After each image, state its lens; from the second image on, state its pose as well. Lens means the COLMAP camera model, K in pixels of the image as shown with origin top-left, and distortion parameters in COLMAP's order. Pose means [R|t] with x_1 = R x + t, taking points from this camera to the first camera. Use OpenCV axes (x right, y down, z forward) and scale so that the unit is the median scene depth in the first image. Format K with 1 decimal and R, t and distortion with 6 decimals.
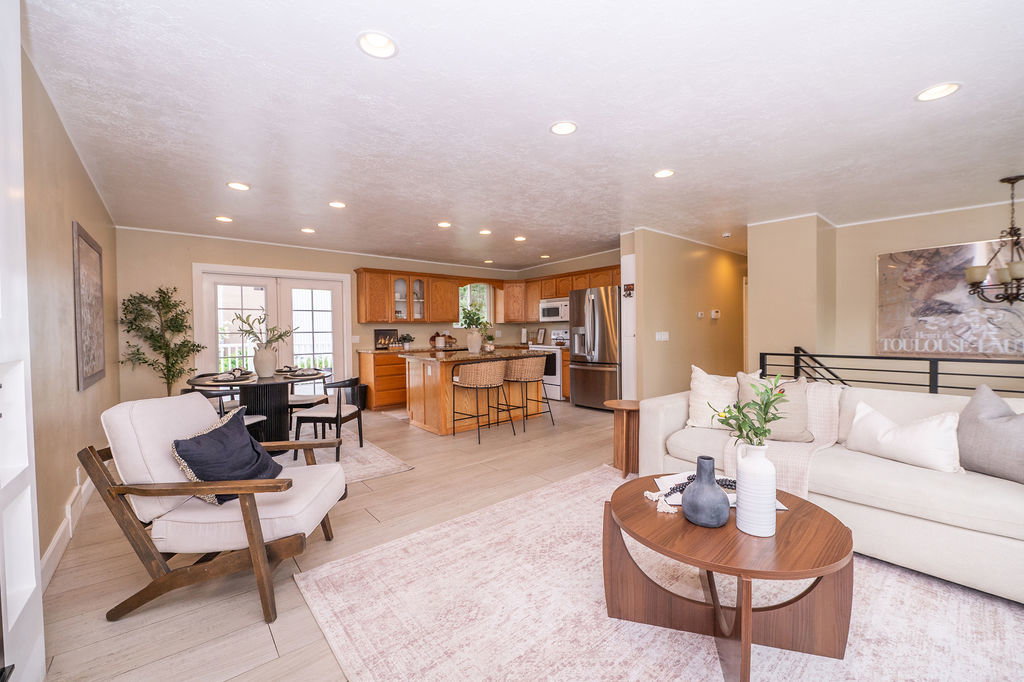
lens RADIAL K [[409.8, 0, 513.7], [0, 409.8, 334.6], [0, 0, 1]] dist [-0.009690, -0.000557]
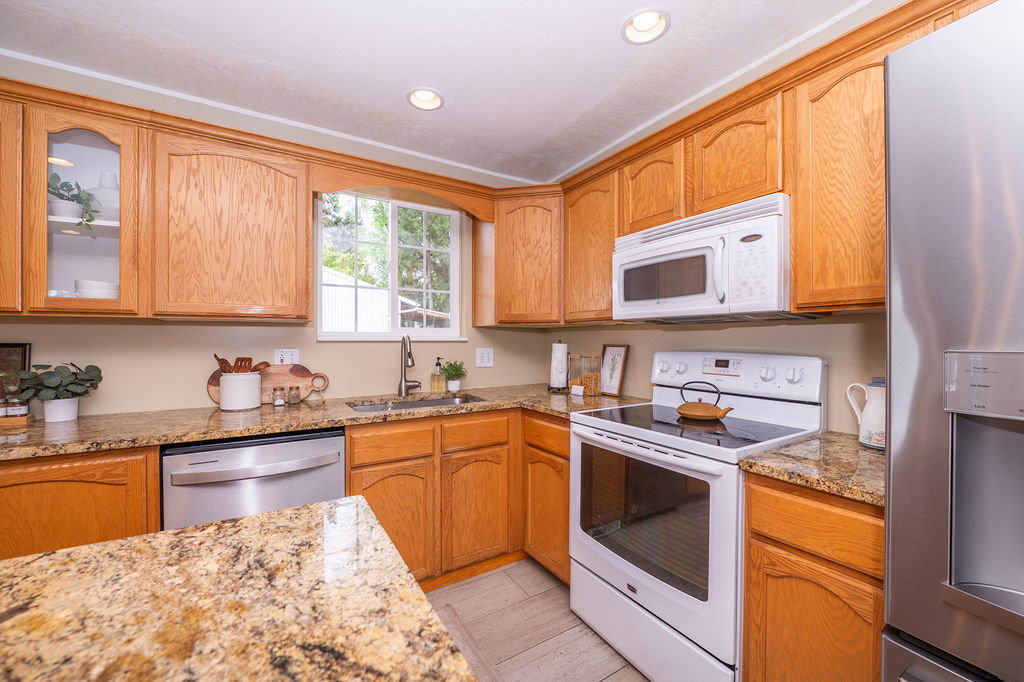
lens RADIAL K [[409.8, 0, 505.2], [0, 409.8, 339.0], [0, 0, 1]] dist [-0.009690, -0.000557]
pose [[0.987742, 0.010893, -0.155717, 0.048413], [-0.012658, 0.999866, -0.010351, -0.020588], [0.155584, 0.012195, 0.987747, 0.963166]]
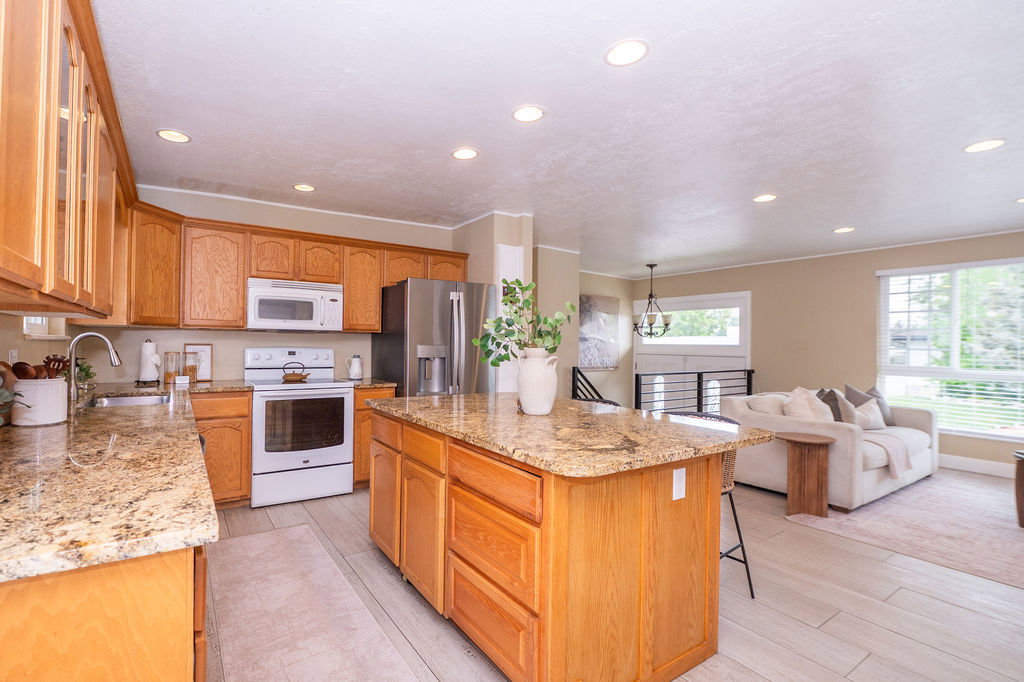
lens RADIAL K [[457.0, 0, 454.3], [0, 457.0, 339.4], [0, 0, 1]] dist [-0.008084, -0.001533]
pose [[0.143510, 0.022332, 0.989397, -0.496527], [-0.004905, 0.999749, -0.021854, -0.014017], [-0.989637, -0.001716, 0.143583, 0.954262]]
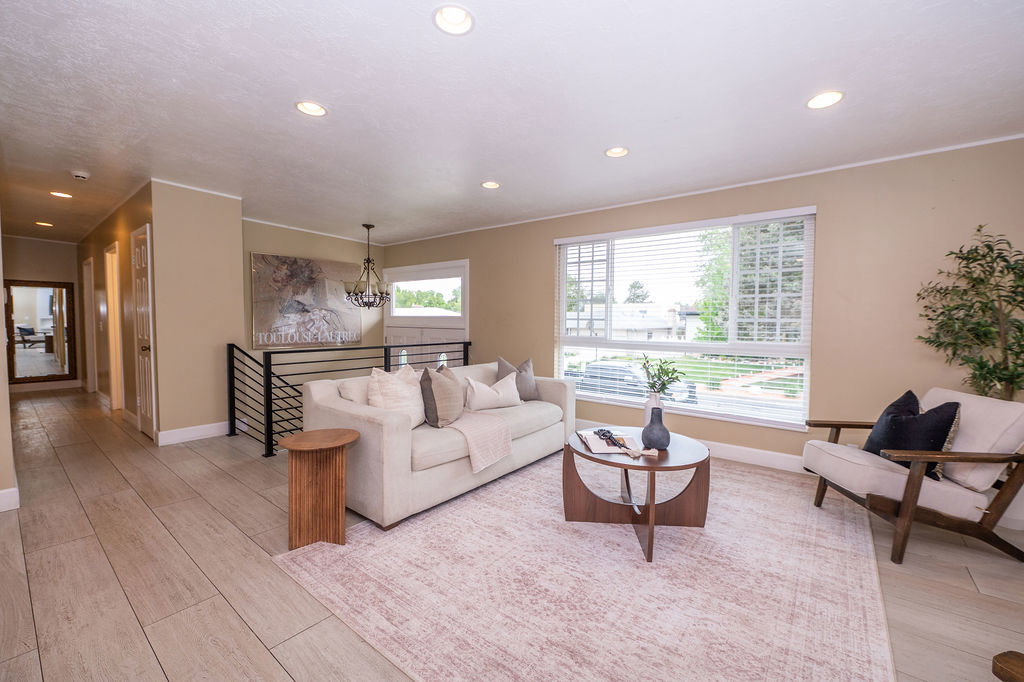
lens RADIAL K [[409.8, 0, 515.6], [0, 409.8, 348.9], [0, 0, 1]] dist [-0.009690, -0.000557]
pose [[-0.214475, -0.057381, 0.975043, -0.250422], [0.001750, 0.998249, 0.059131, -0.008533], [-0.976728, 0.014389, -0.213999, 0.486459]]
